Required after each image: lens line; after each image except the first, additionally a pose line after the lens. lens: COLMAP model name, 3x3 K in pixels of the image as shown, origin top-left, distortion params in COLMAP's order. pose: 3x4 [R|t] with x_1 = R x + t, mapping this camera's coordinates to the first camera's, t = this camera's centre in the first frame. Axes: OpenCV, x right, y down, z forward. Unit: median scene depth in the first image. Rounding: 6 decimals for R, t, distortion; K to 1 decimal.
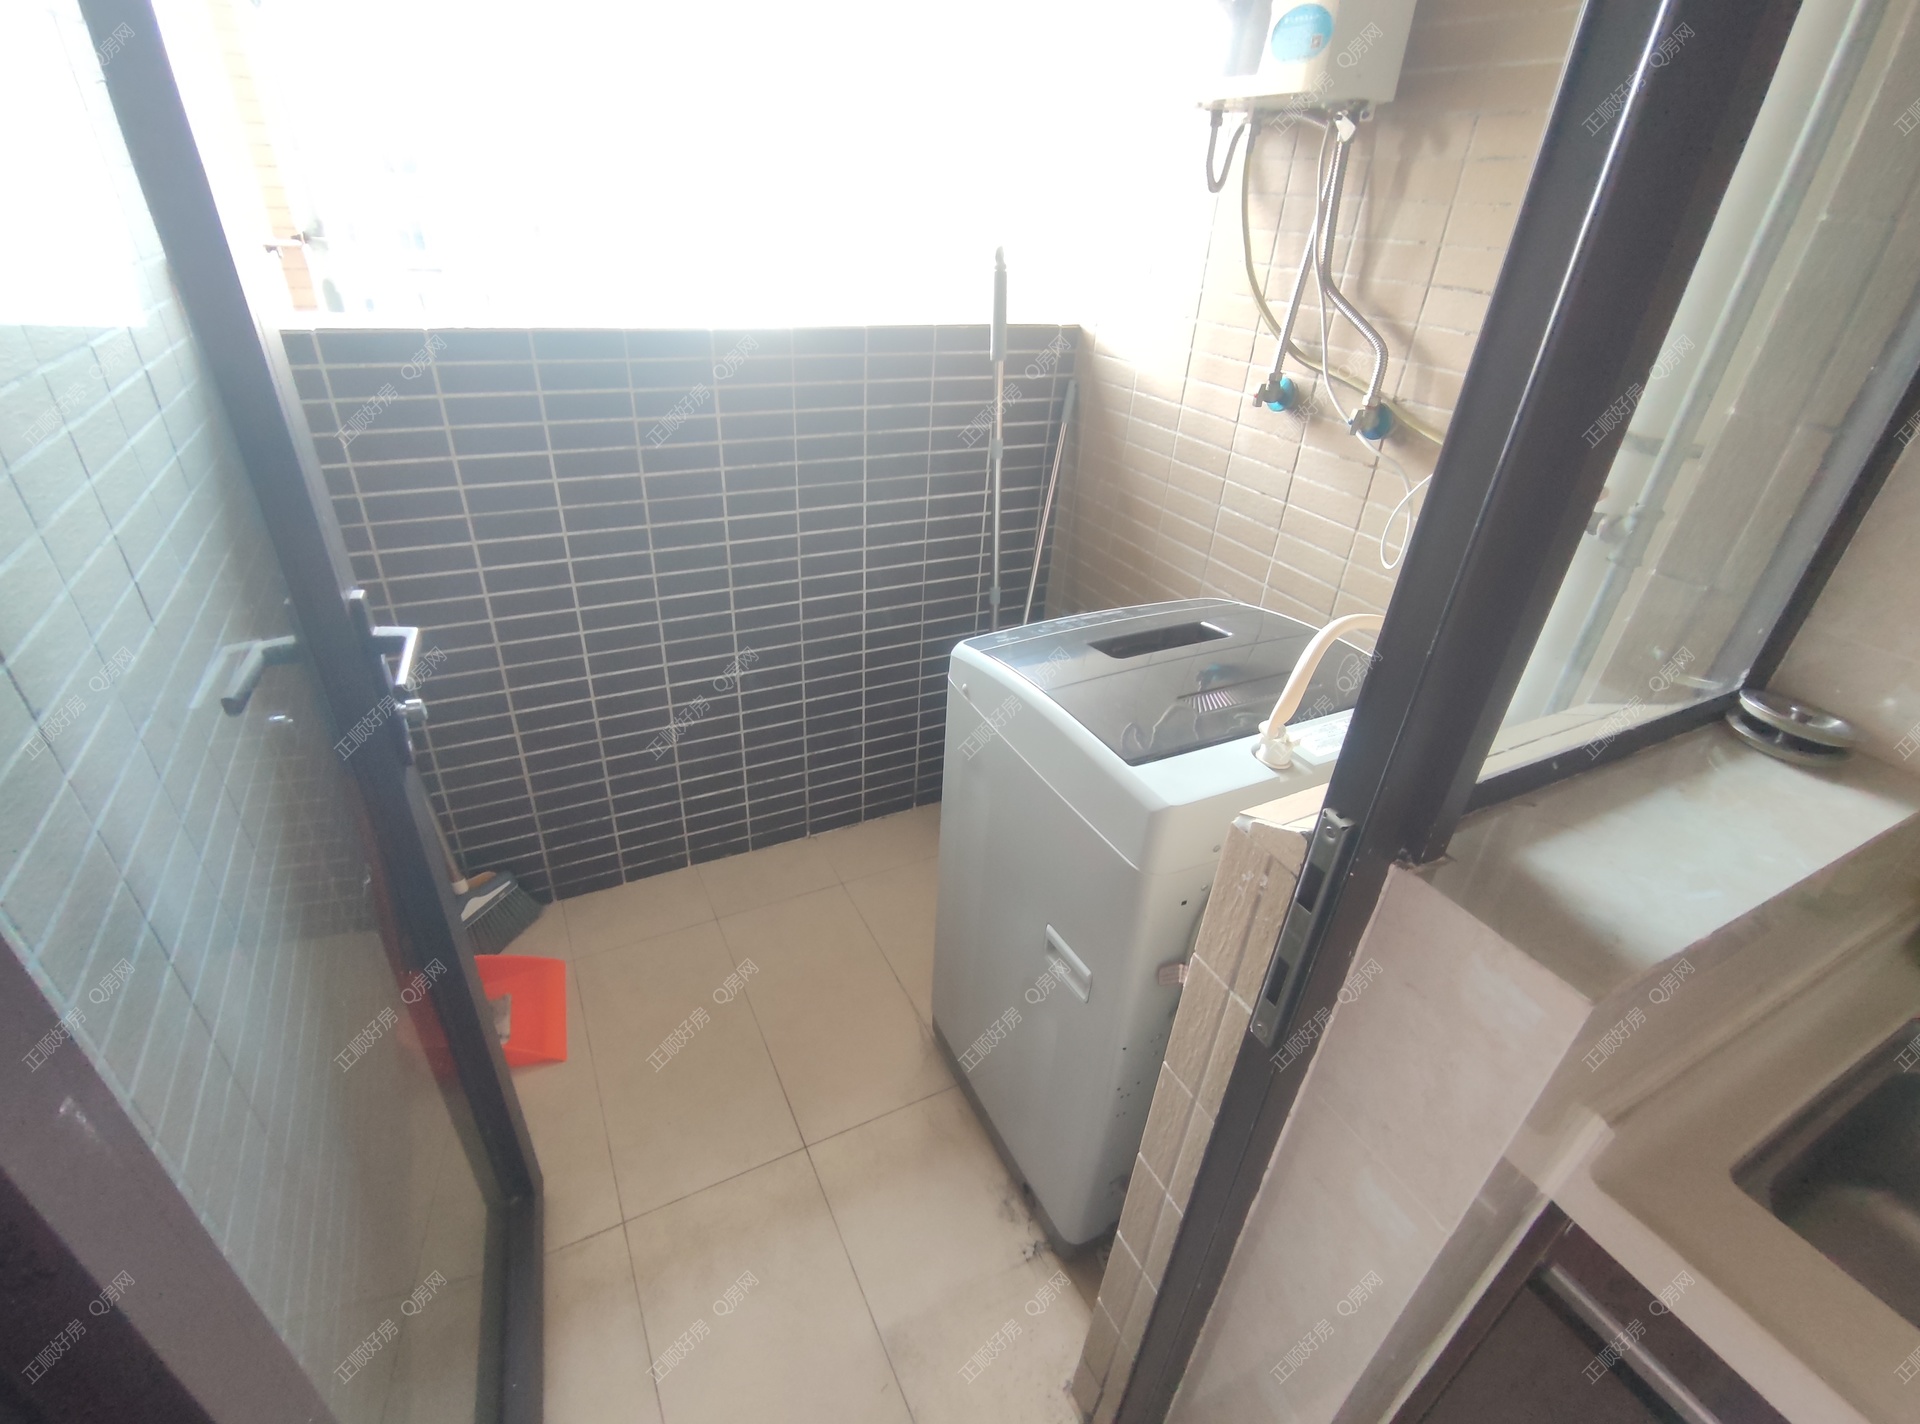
lens RADIAL K [[885.8, 0, 959.5], [0, 885.8, 714.2], [0, 0, 1]] dist [-0.000613, -0.000654]
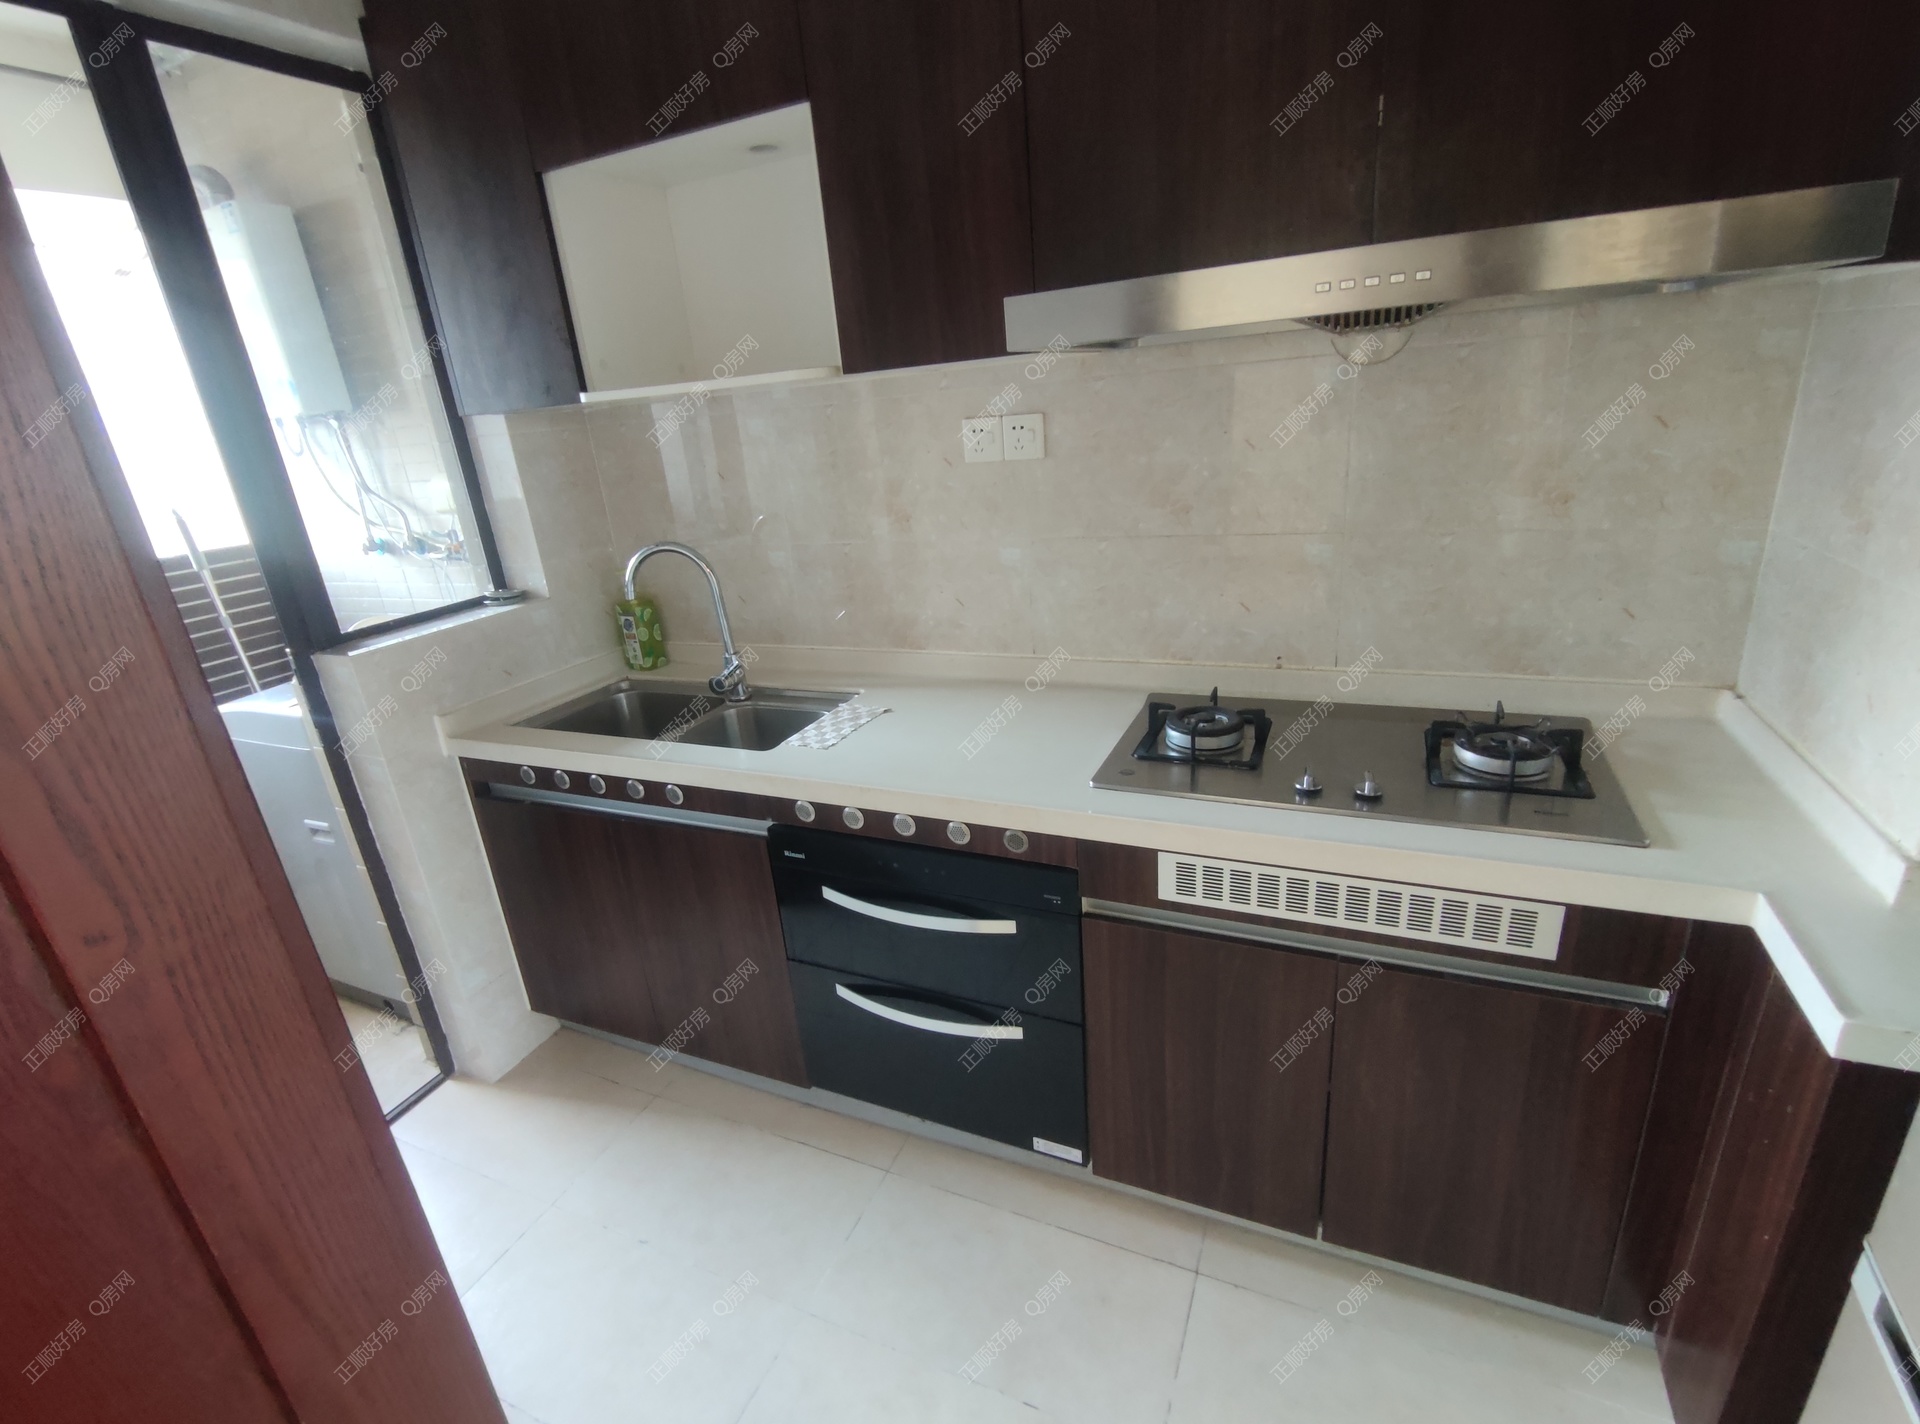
lens RADIAL K [[885.8, 0, 959.2], [0, 885.8, 718.0], [0, 0, 1]] dist [-0.000613, -0.000654]
pose [[0.783193, -0.327261, 0.528686, 0.228587], [0.425463, 0.902118, -0.071861, 0.671418], [-0.453420, 0.281217, 0.845770, -1.120929]]
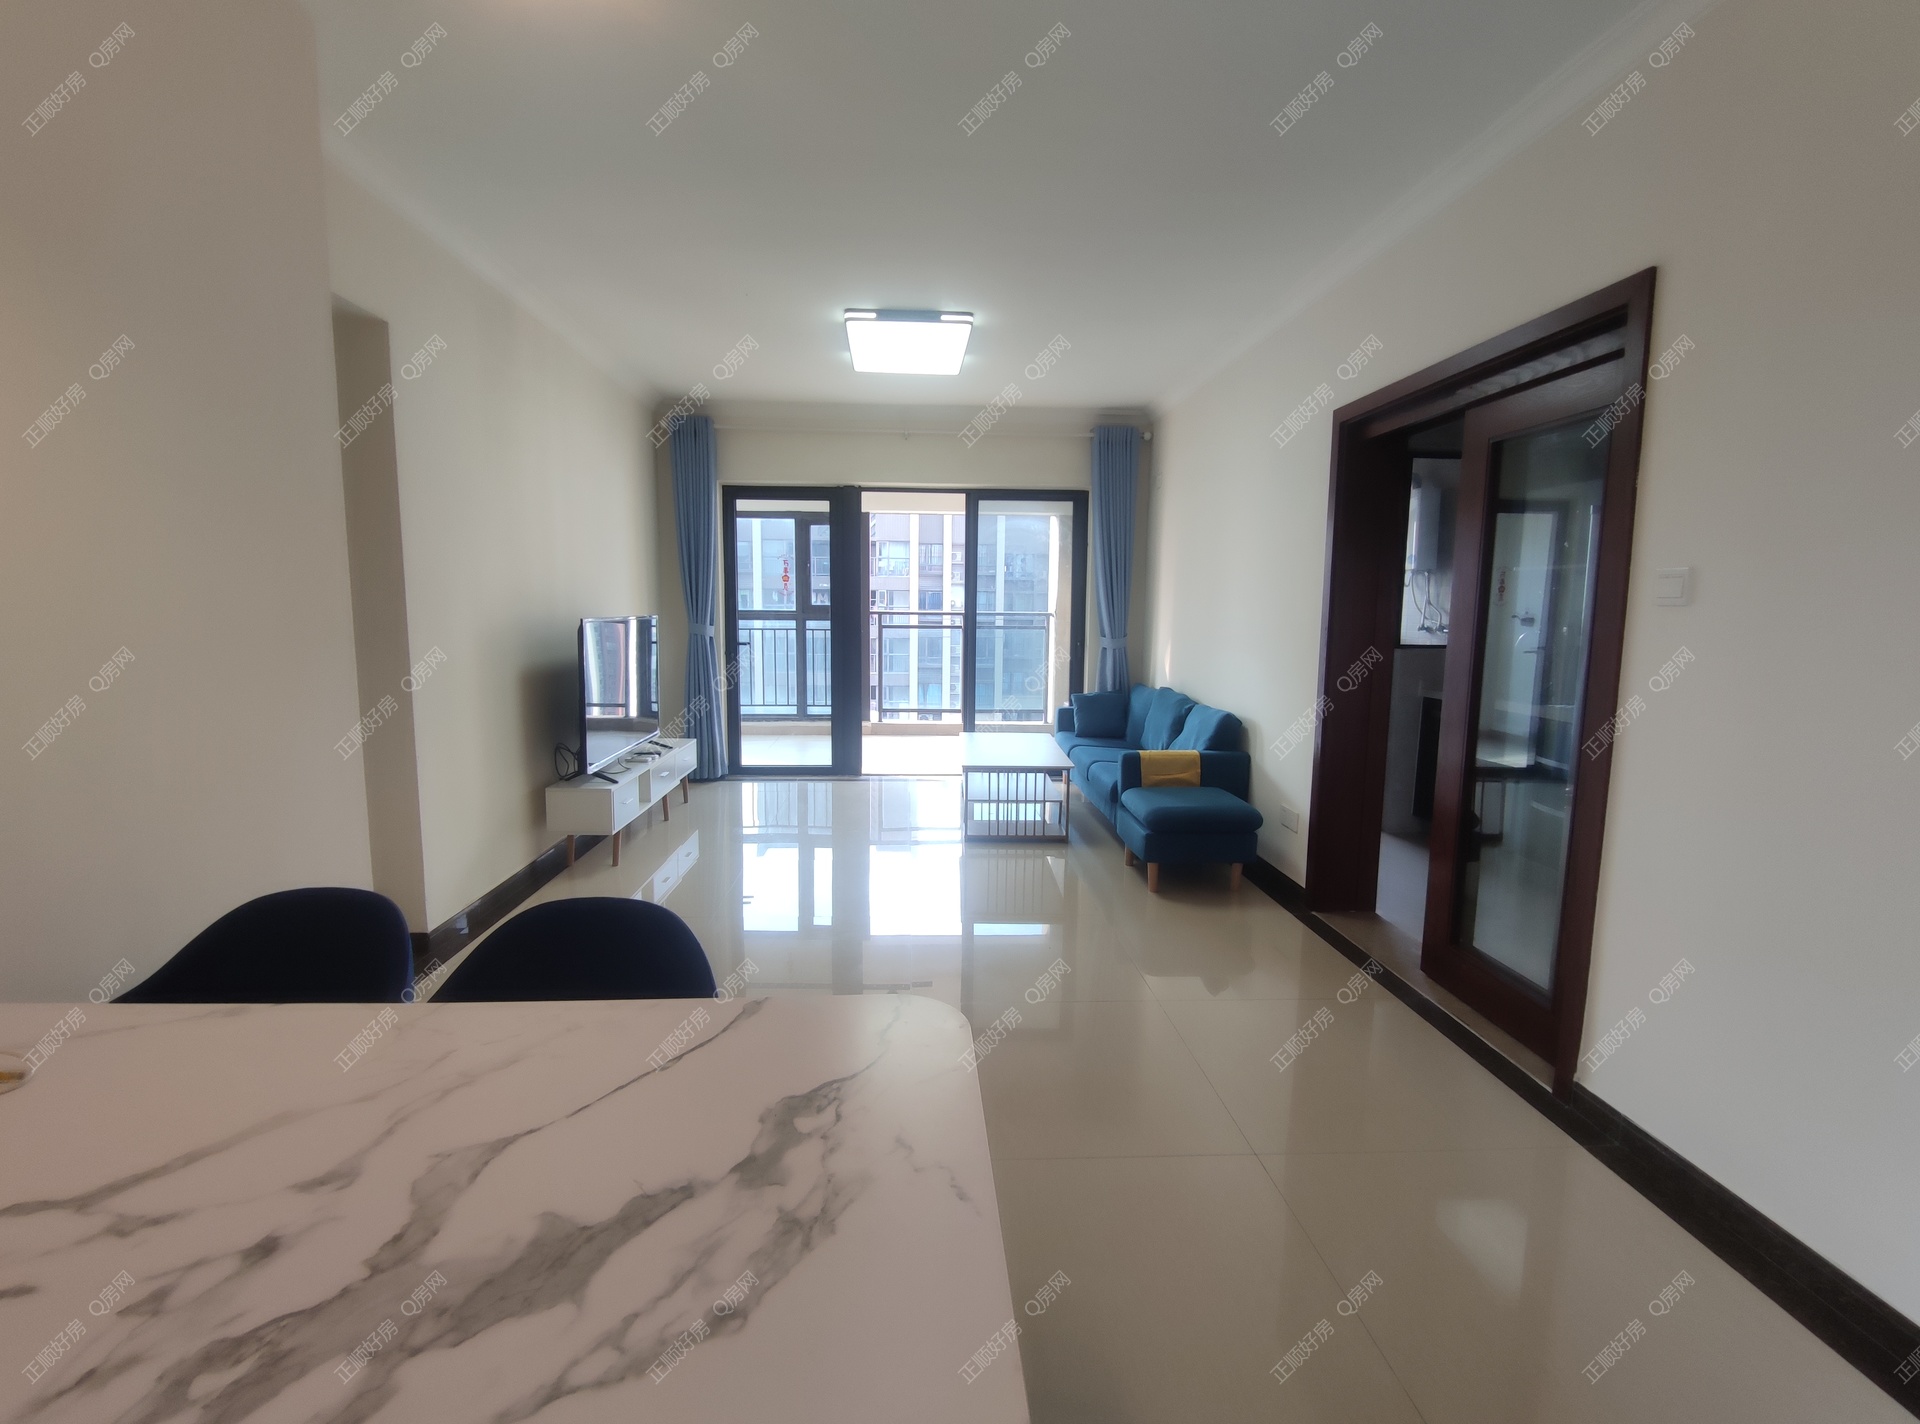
lens RADIAL K [[885.8, 0, 956.9], [0, 885.8, 708.7], [0, 0, 1]] dist [-0.000613, -0.000654]
pose [[0.912279, 0.003993, -0.409549, 0.067813], [-0.174783, 0.908122, -0.380479, 2.056298], [0.370401, 0.418686, 0.829159, -3.275390]]
